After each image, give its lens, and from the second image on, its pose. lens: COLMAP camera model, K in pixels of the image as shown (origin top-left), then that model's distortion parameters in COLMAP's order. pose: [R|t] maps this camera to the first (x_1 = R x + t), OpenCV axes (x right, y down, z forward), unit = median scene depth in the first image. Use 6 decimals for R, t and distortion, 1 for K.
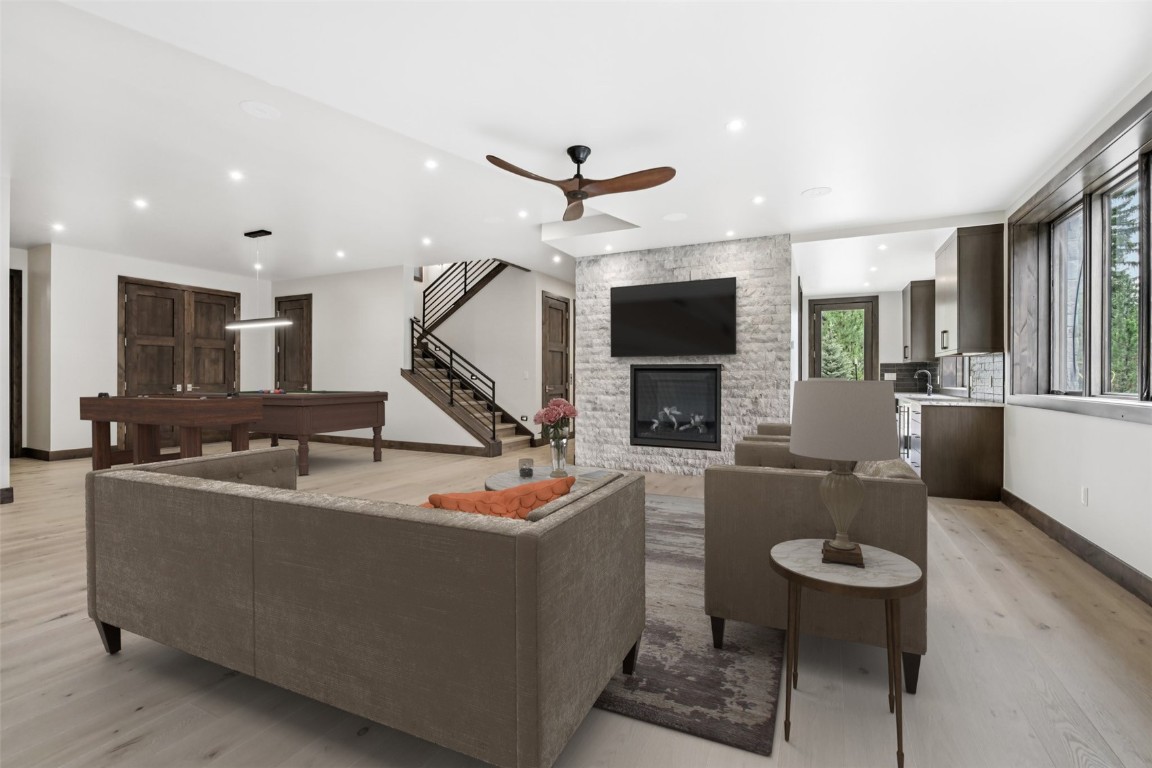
lens RADIAL K [[508.3, 0, 574.6], [0, 508.3, 380.0], [0, 0, 1]] dist [-0.000788, -0.000227]
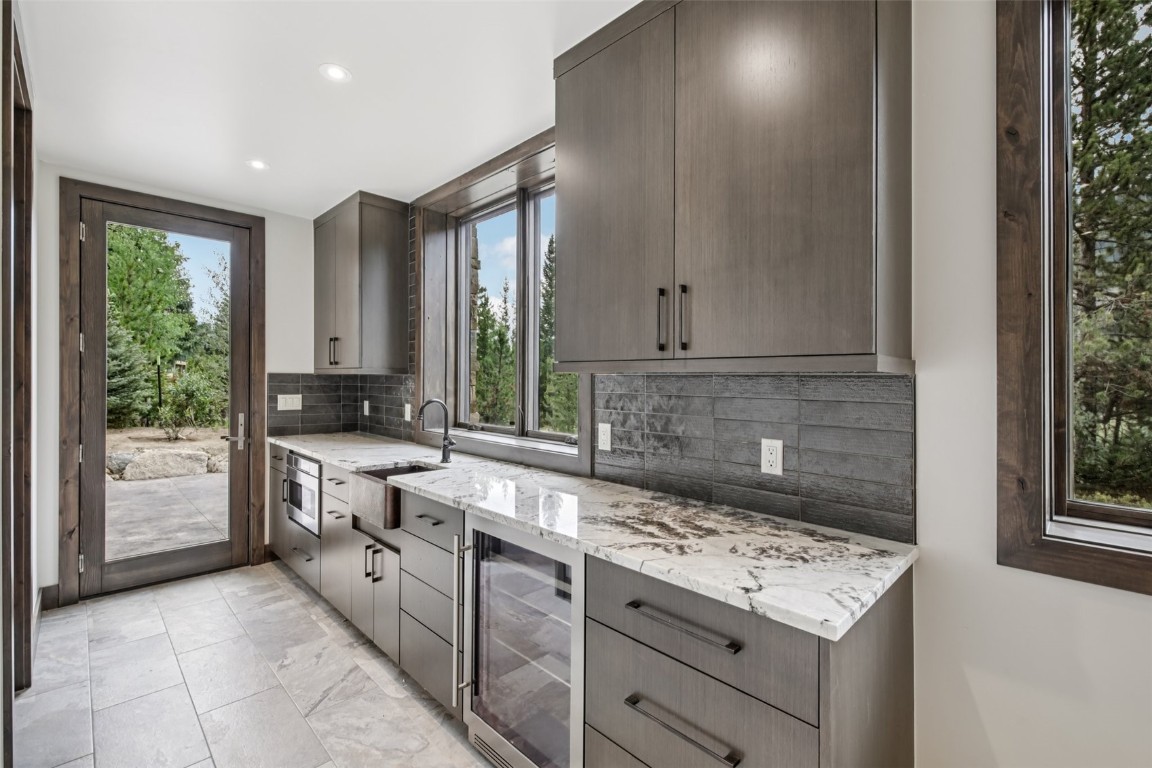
lens RADIAL K [[508.3, 0, 574.6], [0, 508.3, 380.0], [0, 0, 1]] dist [-0.000788, -0.000227]
pose [[0.335841, 0.002492, 0.941916, 0.224679], [-0.004073, 0.999991, -0.001194, -0.022025], [-0.941910, -0.003436, 0.335848, 0.491362]]
